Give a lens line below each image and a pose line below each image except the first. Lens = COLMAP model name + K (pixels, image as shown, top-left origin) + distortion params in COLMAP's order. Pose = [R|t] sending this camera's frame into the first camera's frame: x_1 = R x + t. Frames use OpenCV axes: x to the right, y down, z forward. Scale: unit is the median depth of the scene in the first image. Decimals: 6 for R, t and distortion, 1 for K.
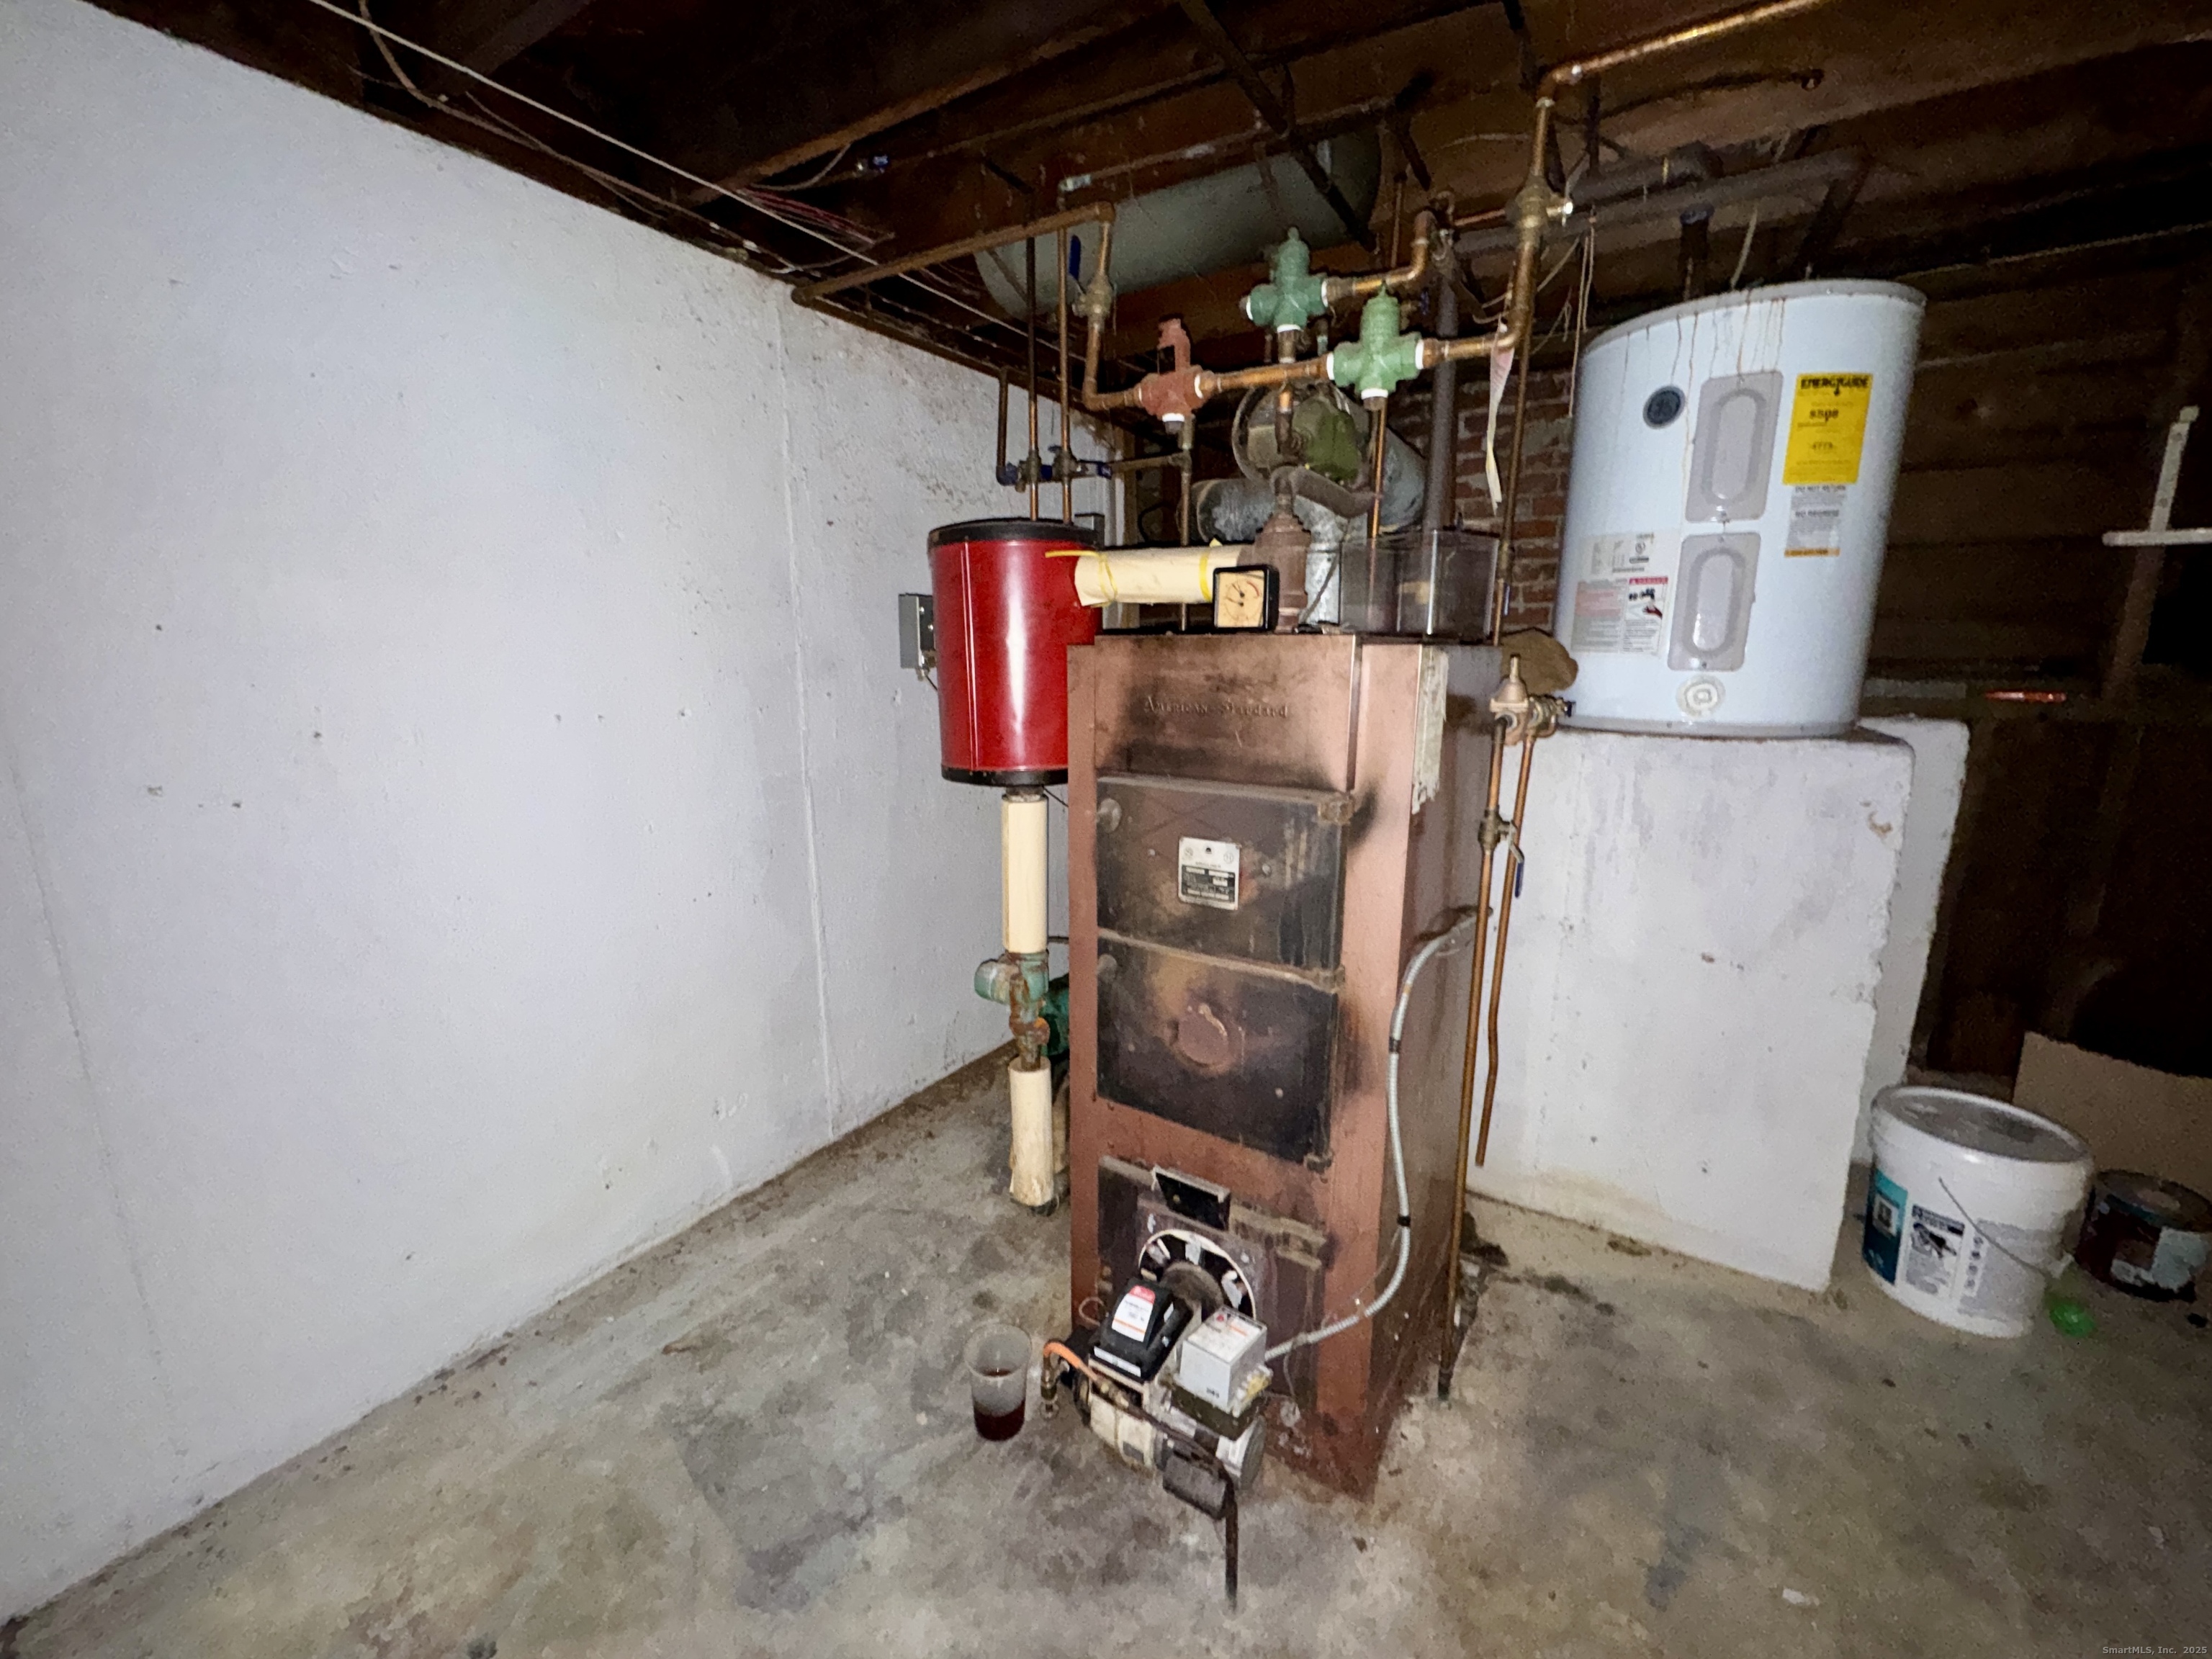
lens RADIAL K [[888.2, 0, 1102.1], [0, 888.2, 825.0], [0, 0, 1]] dist [0.000783, -0.001094]
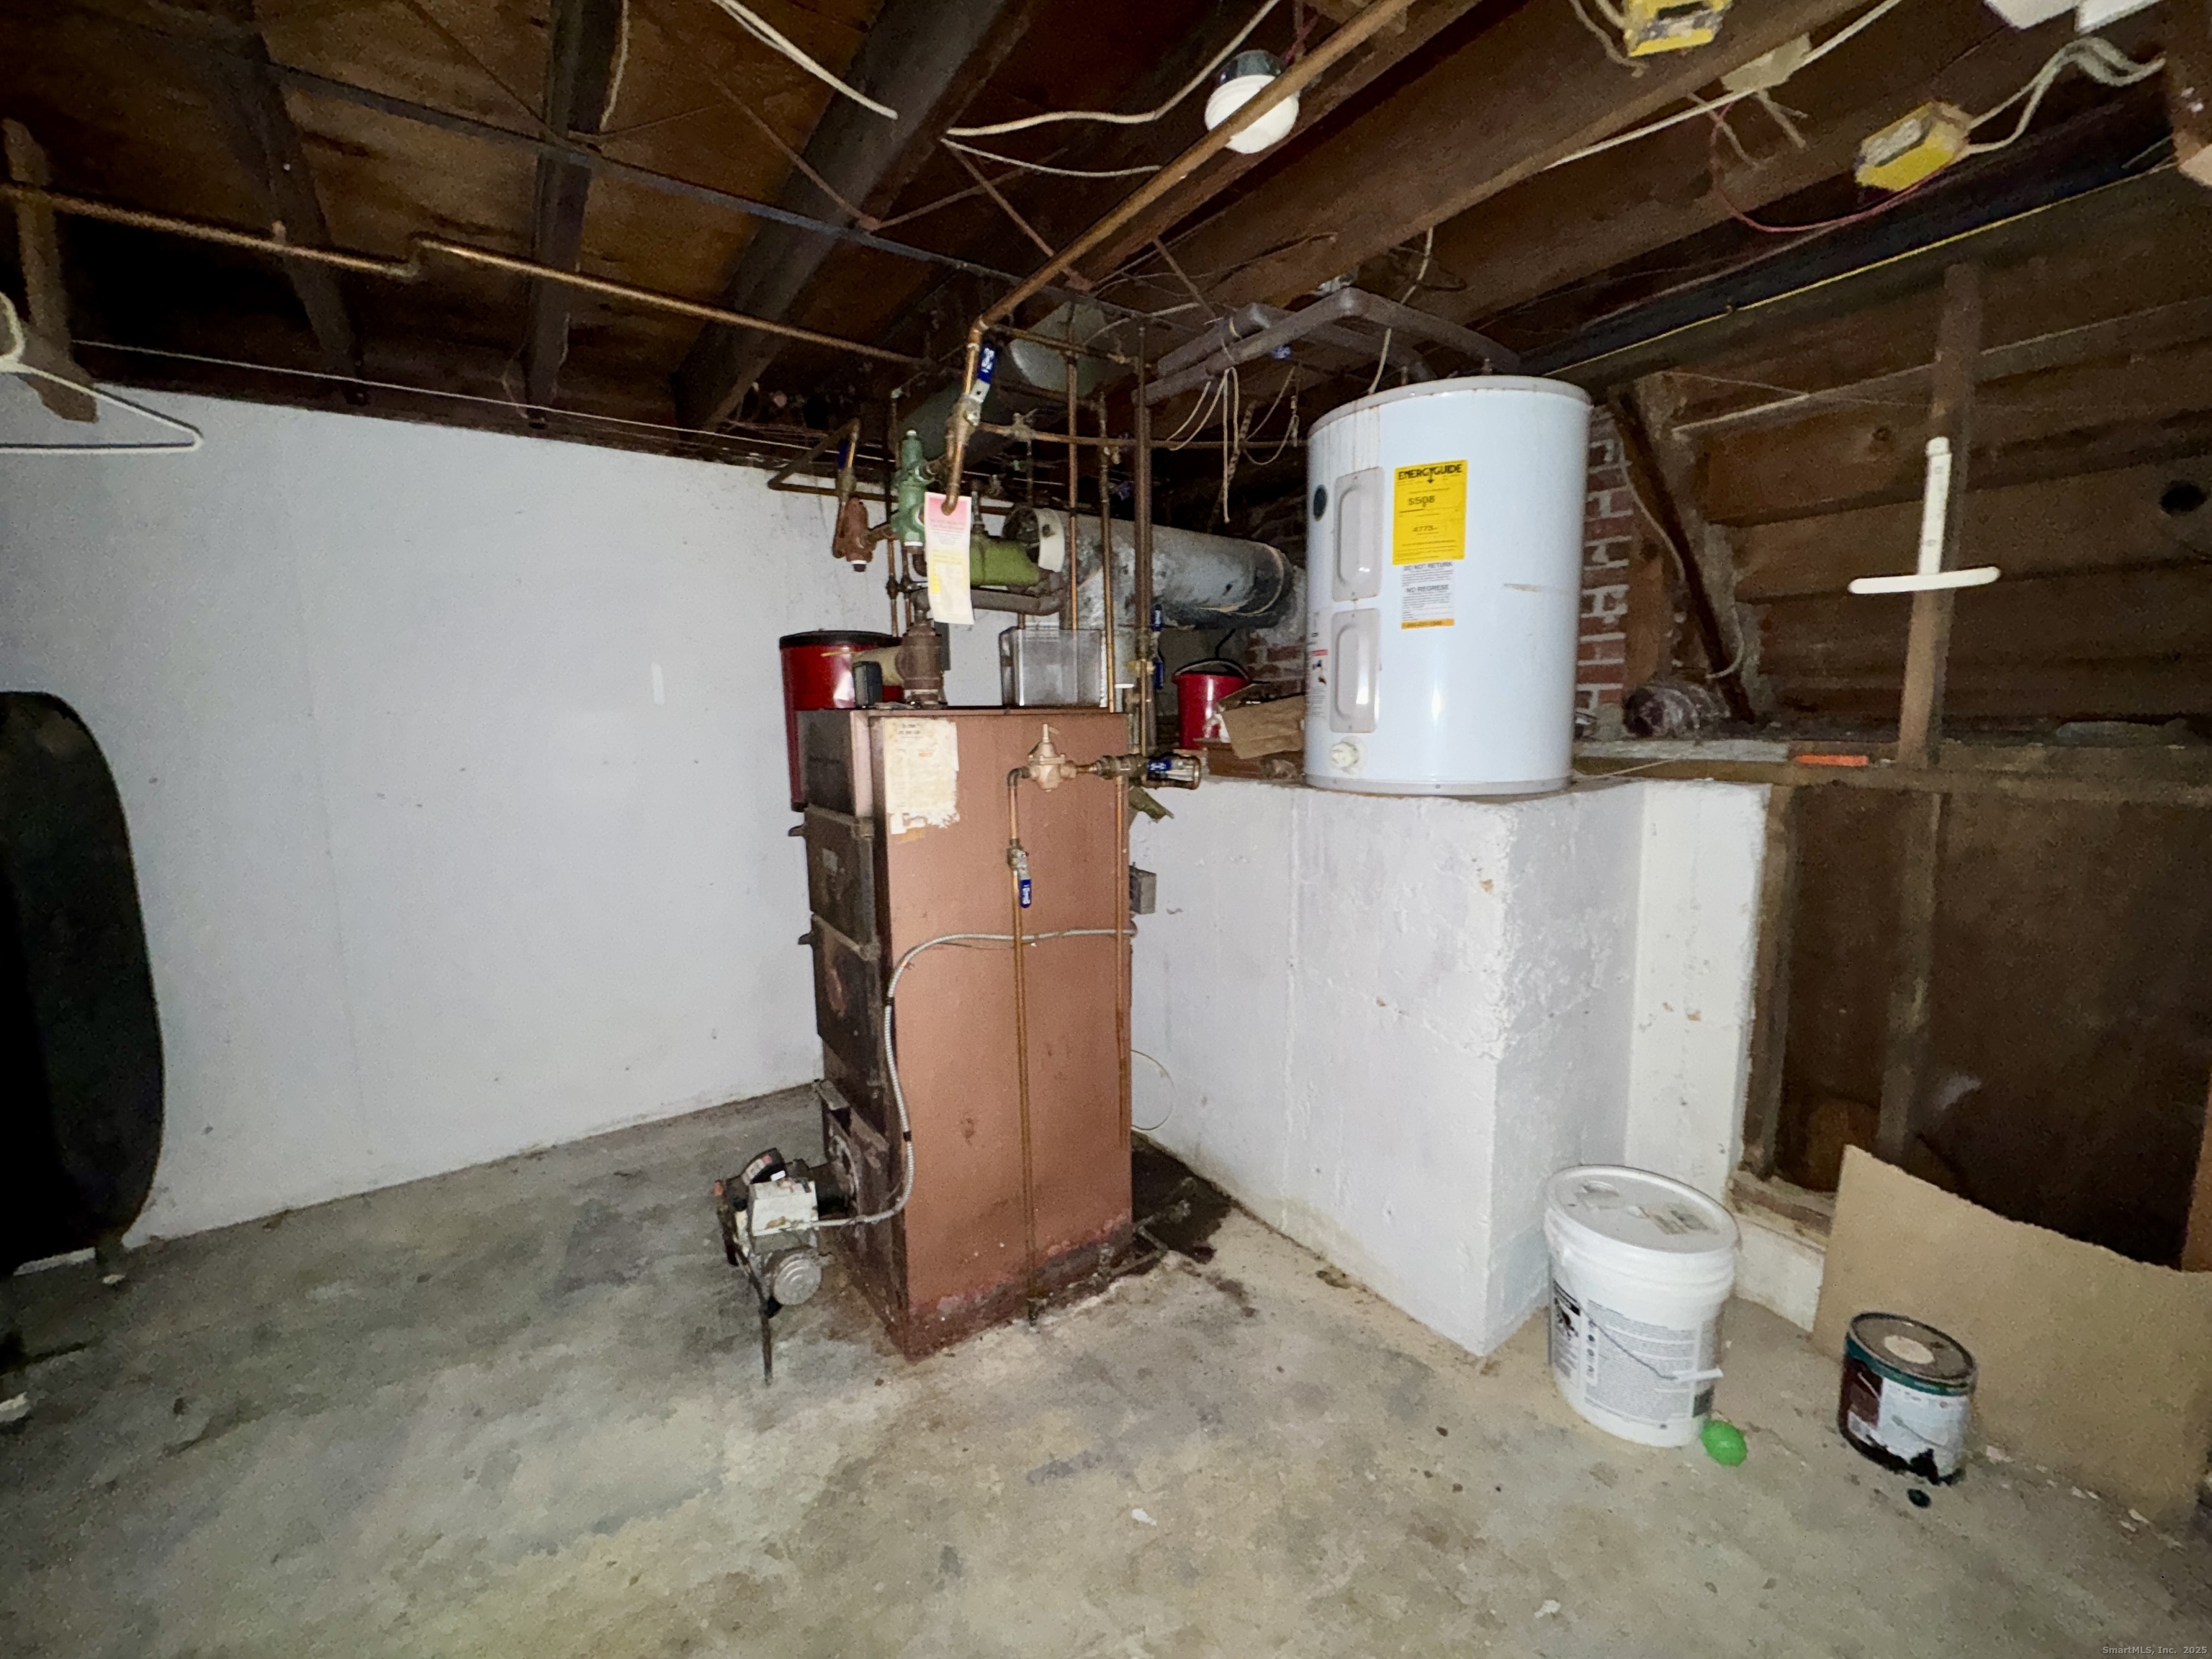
lens RADIAL K [[888.2, 0, 1104.0], [0, 888.2, 826.0], [0, 0, 1]] dist [0.000783, -0.001094]
pose [[0.918686, 0.040102, -0.392949, 0.818321], [-0.065344, 0.996555, -0.051066, 0.016978], [0.389547, 0.072591, 0.918141, -0.116460]]
